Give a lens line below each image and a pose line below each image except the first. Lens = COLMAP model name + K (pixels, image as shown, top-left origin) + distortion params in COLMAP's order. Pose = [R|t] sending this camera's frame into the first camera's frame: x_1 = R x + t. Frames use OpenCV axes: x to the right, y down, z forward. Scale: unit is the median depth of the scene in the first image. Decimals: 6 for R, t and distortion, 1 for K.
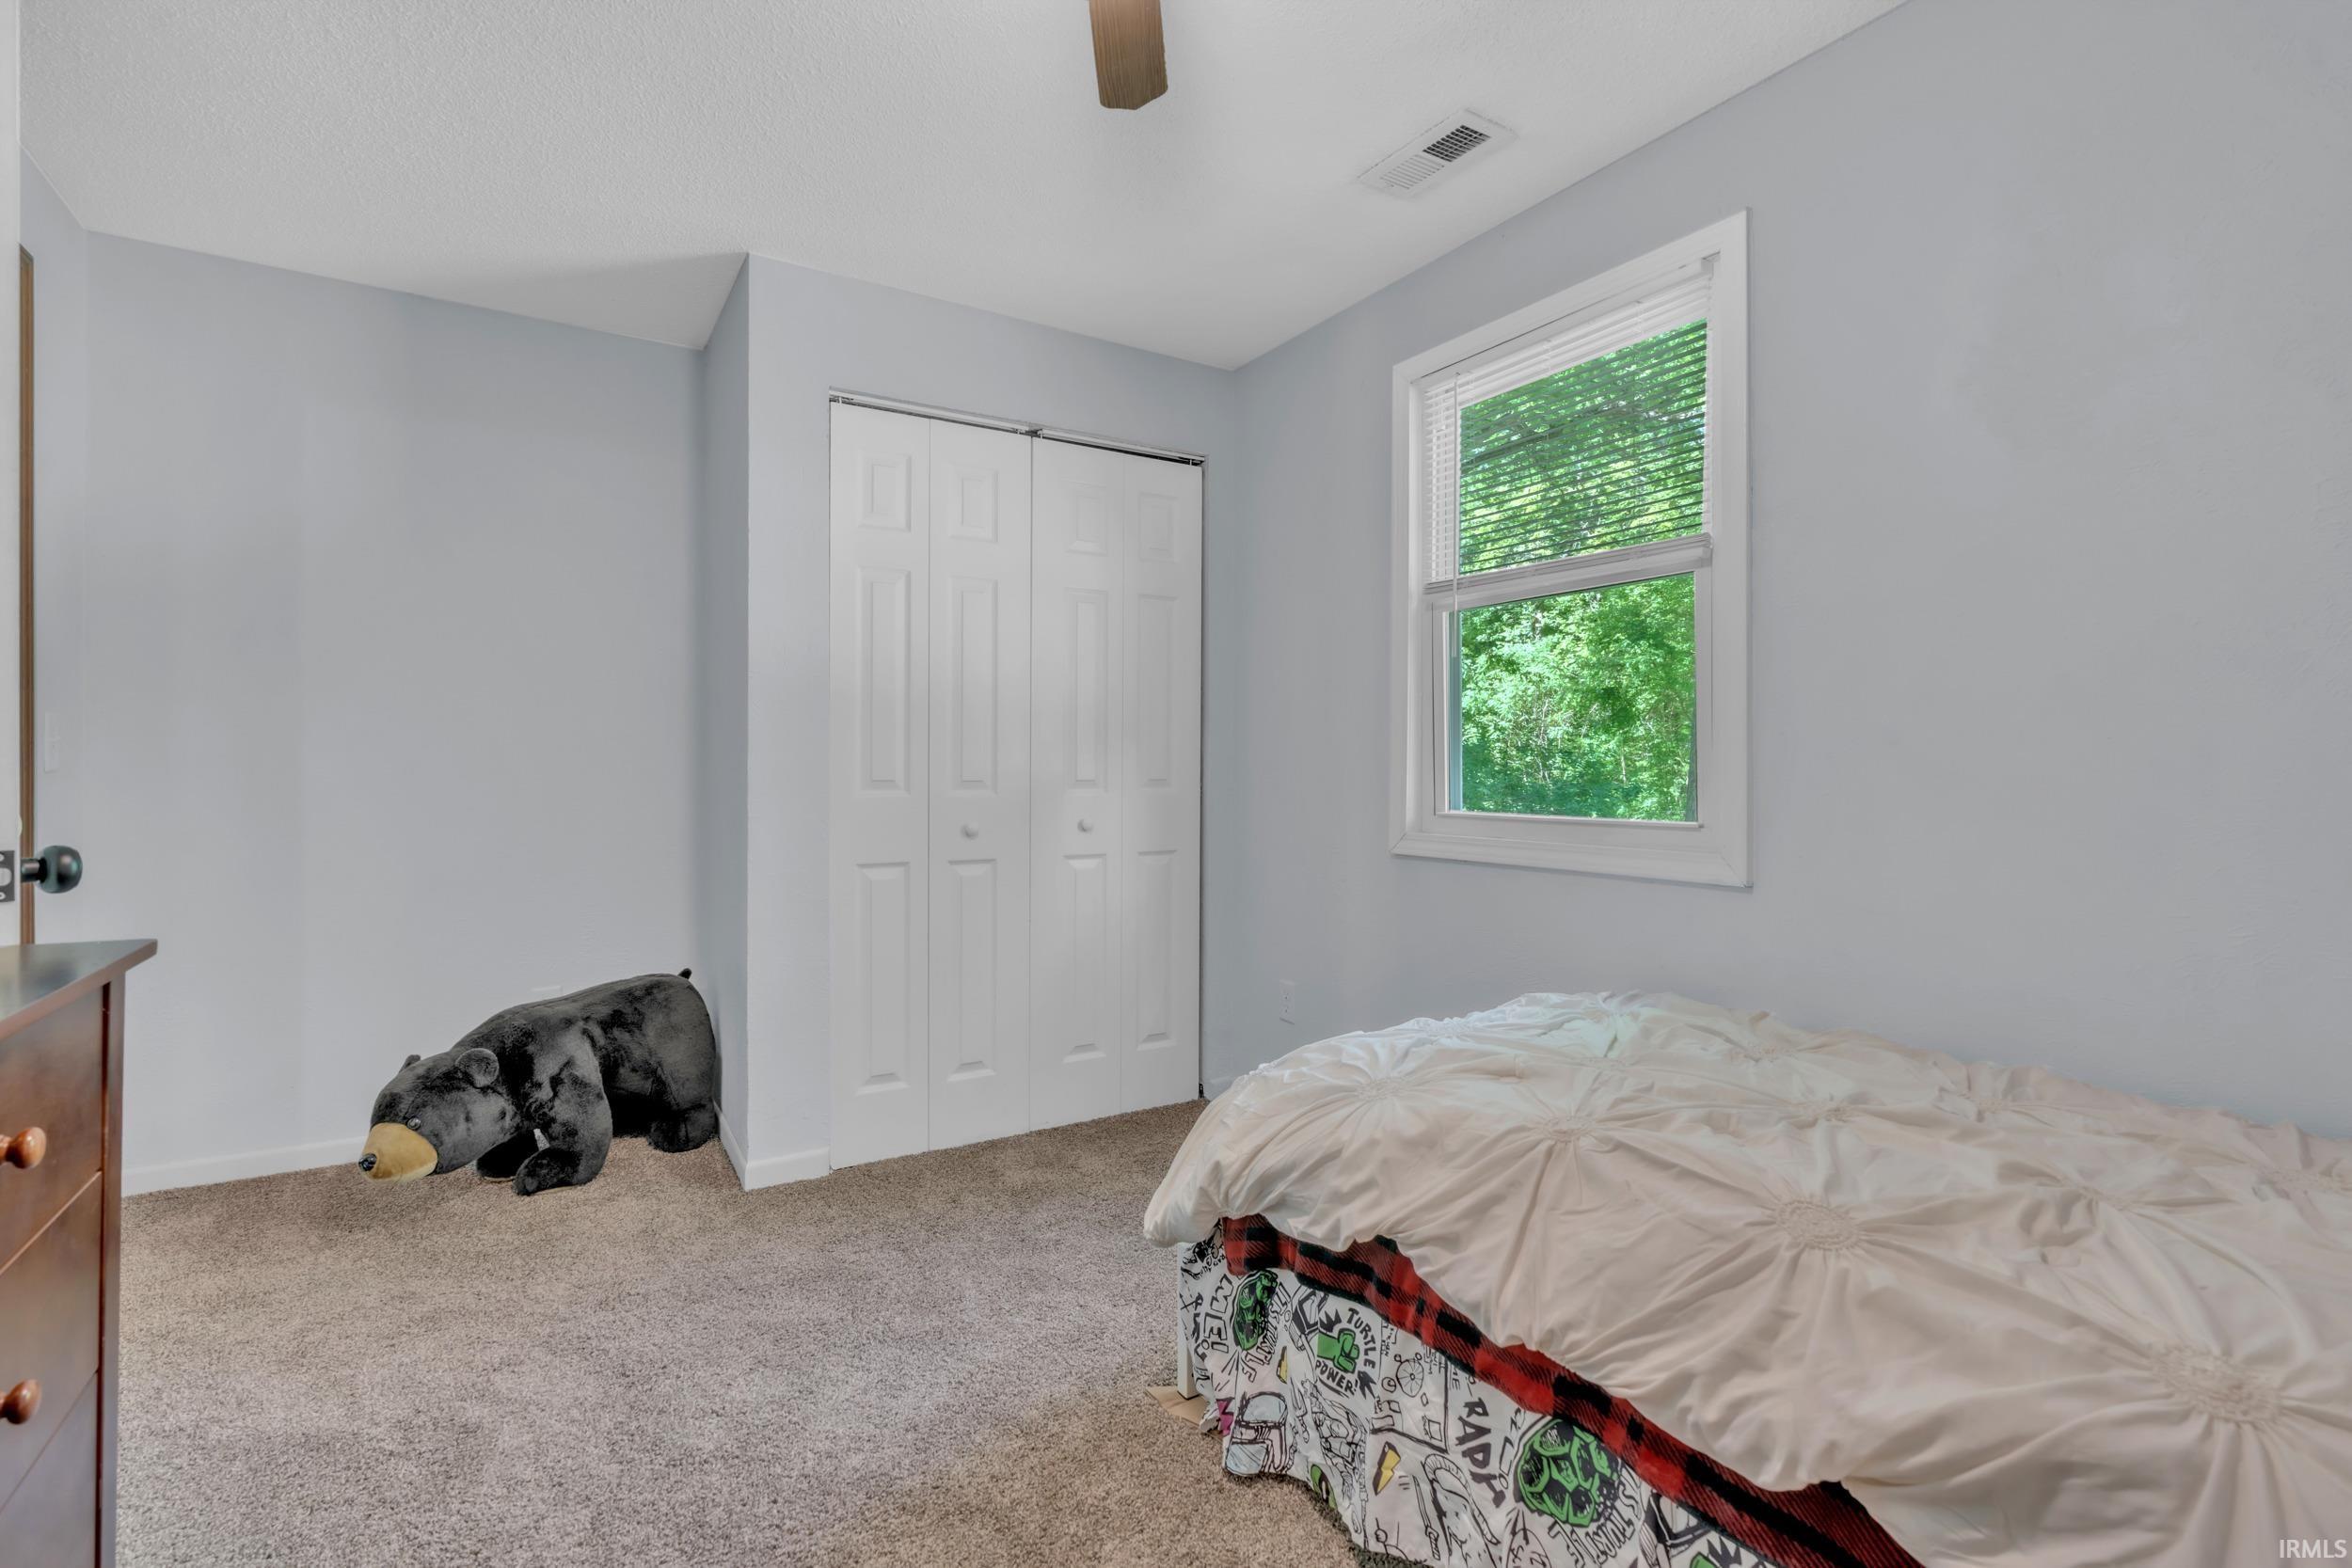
lens RADIAL K [[1034.1, 0, 1158.5], [0, 1034.1, 769.3], [0, 0, 1]] dist [-0.012216, 0.003727]
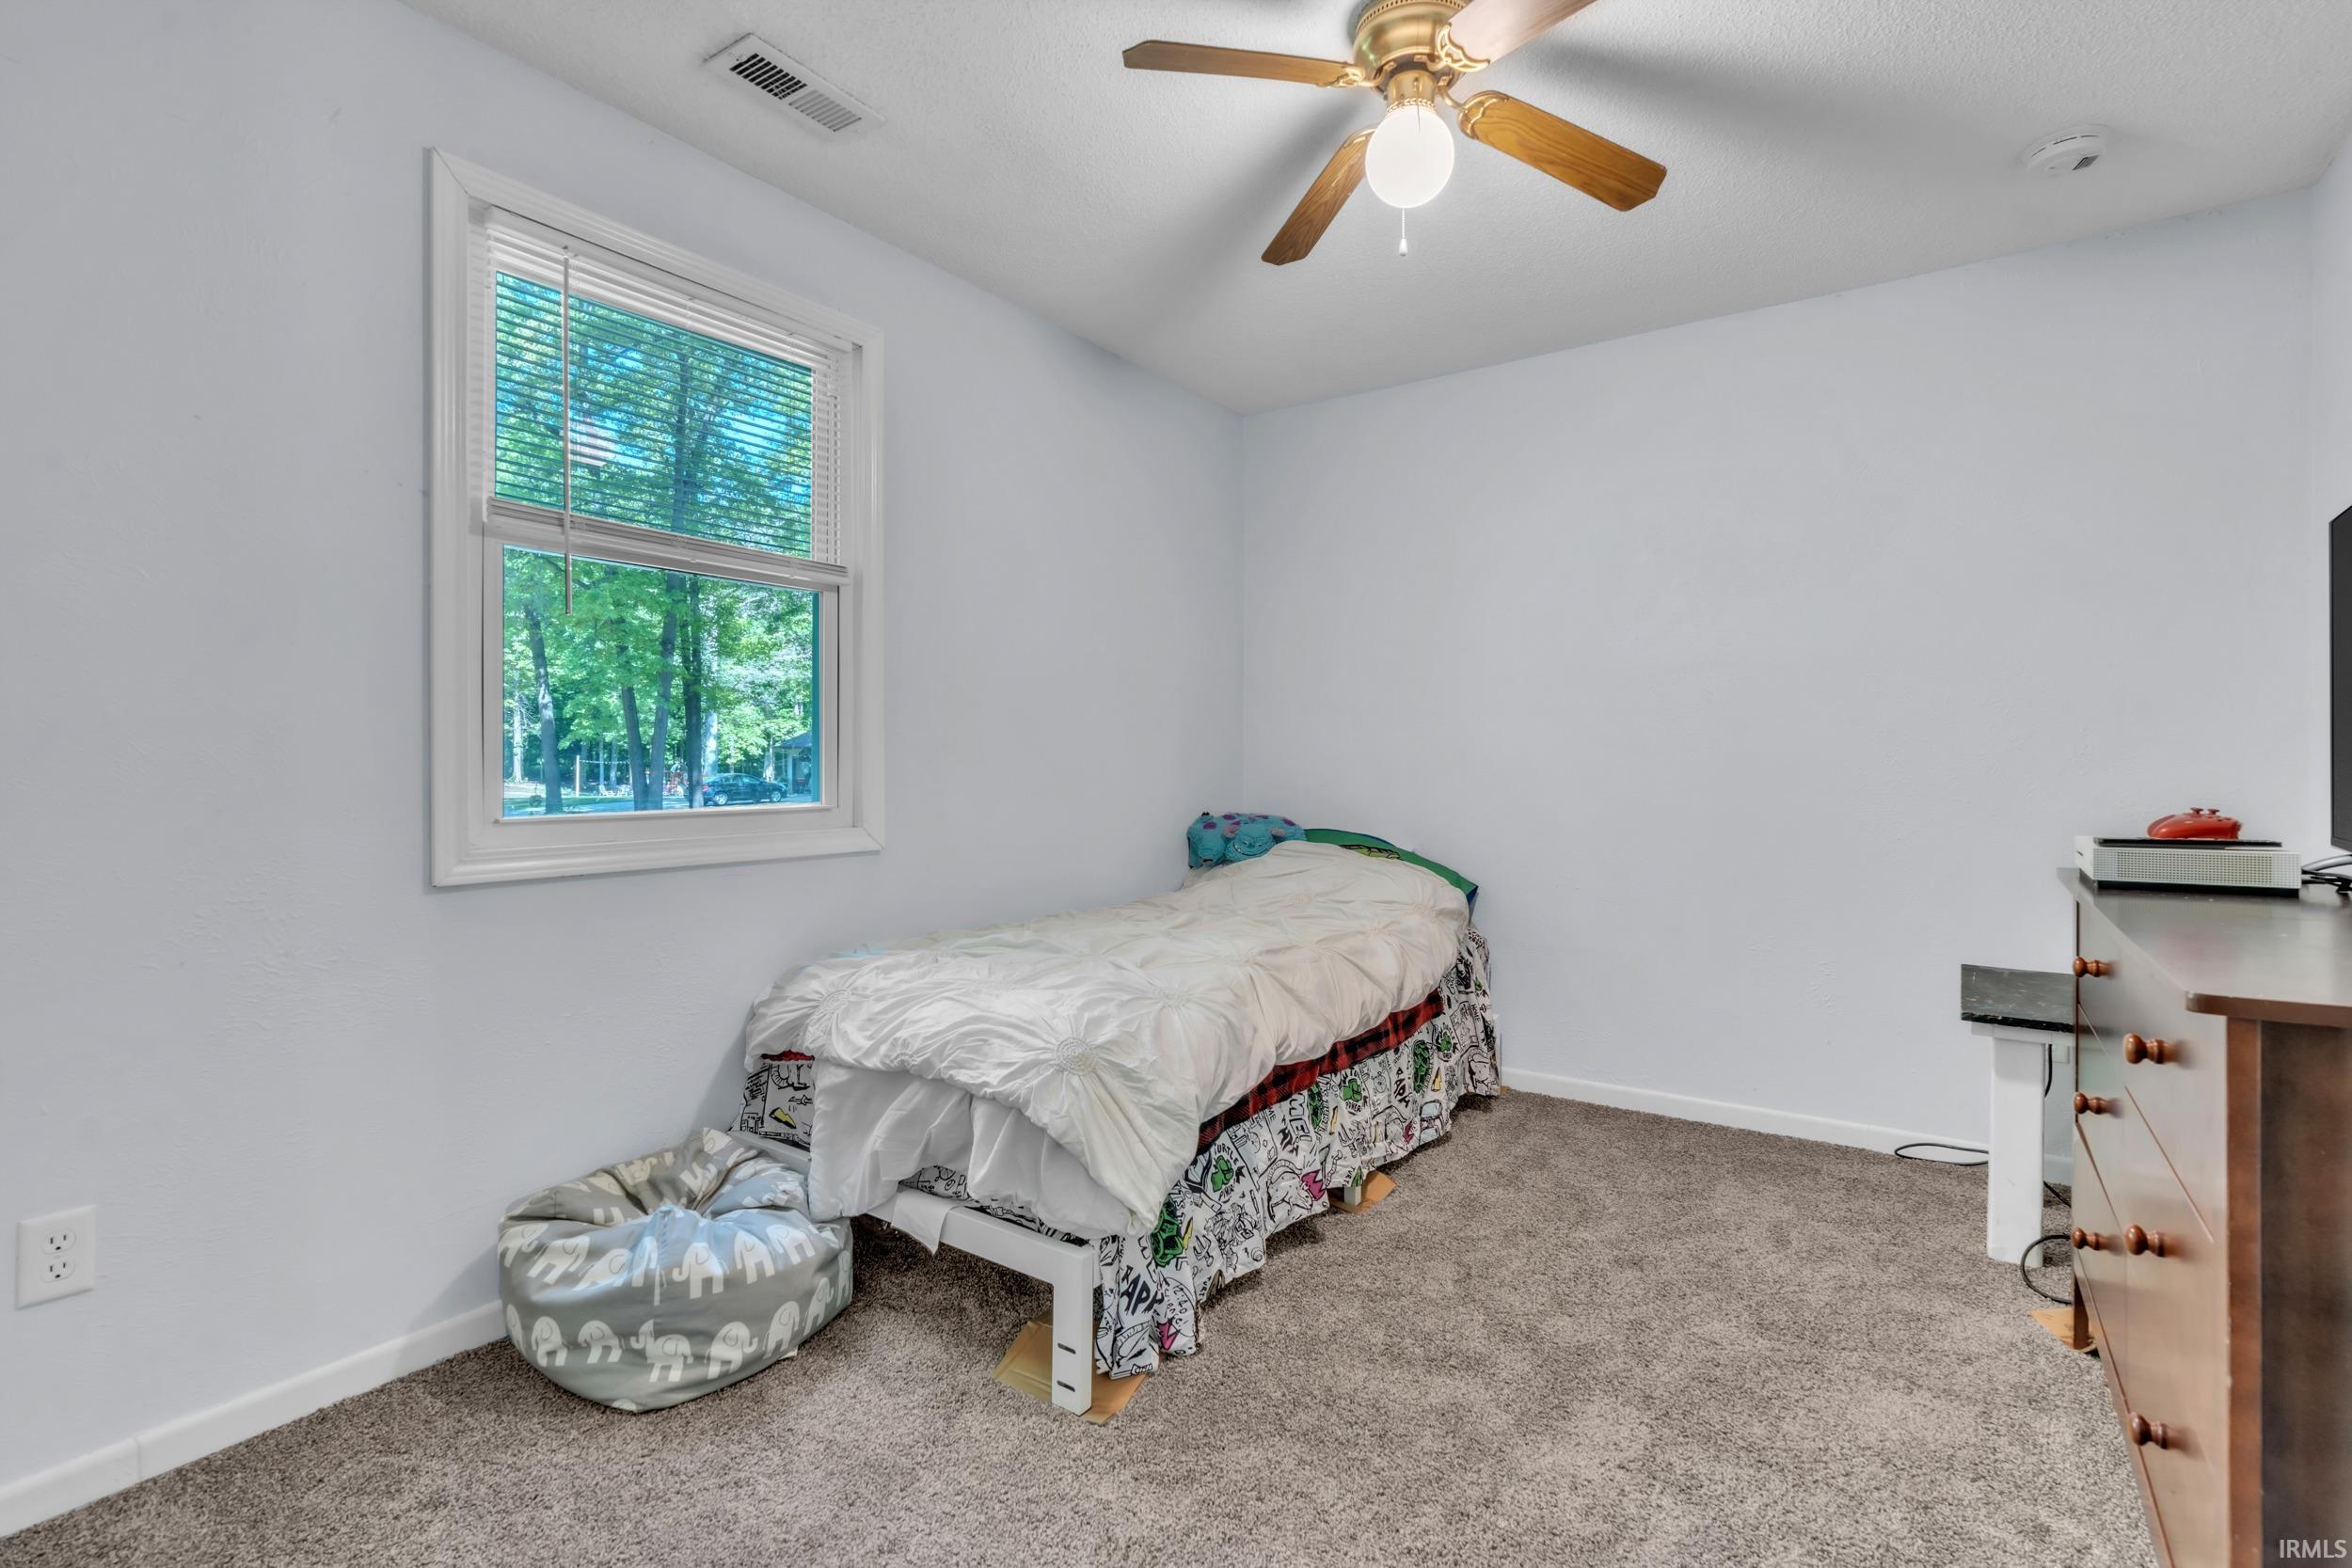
lens RADIAL K [[1034.1, 0, 1182.1], [0, 1034.1, 782.2], [0, 0, 1]] dist [-0.012216, 0.003727]
pose [[-0.381656, -0.014750, 0.924187, -1.086430], [-0.008161, 0.999887, 0.012588, 0.007500], [-0.924268, -0.002738, -0.381733, 1.564161]]
